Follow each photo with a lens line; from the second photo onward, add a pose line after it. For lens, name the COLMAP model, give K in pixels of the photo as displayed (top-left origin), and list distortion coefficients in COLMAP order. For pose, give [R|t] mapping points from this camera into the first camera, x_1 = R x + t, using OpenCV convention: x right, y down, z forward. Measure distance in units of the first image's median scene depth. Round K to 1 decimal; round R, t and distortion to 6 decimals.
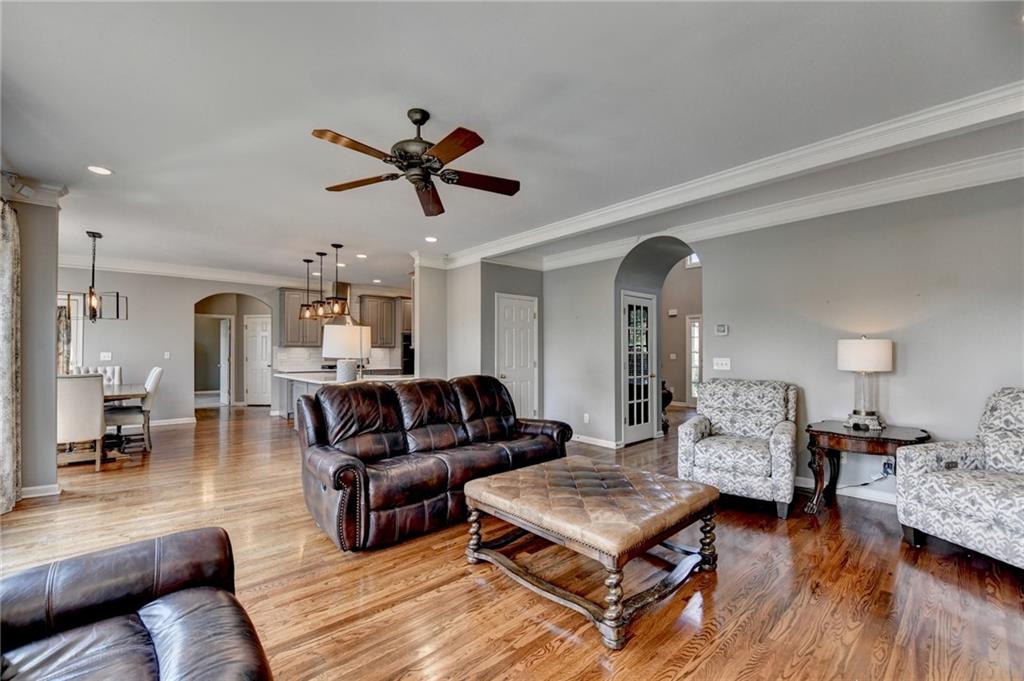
lens RADIAL K [[419.3, 0, 510.9], [0, 419.3, 346.4], [0, 0, 1]] dist [-0.008817, -0.000626]
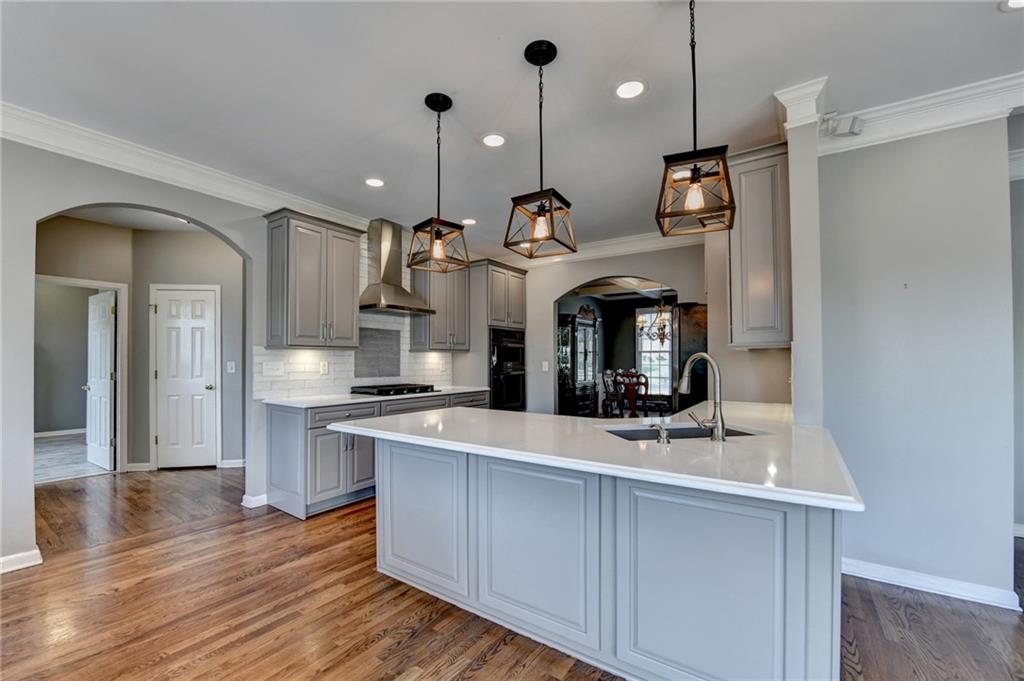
lens RADIAL K [[419.3, 0, 506.5], [0, 419.3, 357.8], [0, 0, 1]] dist [-0.008817, -0.000626]
pose [[0.976375, 0.016131, 0.215479, -0.338574], [-0.017252, 0.999846, 0.003318, 0.002994], [-0.215392, -0.006957, 0.976503, 0.437801]]
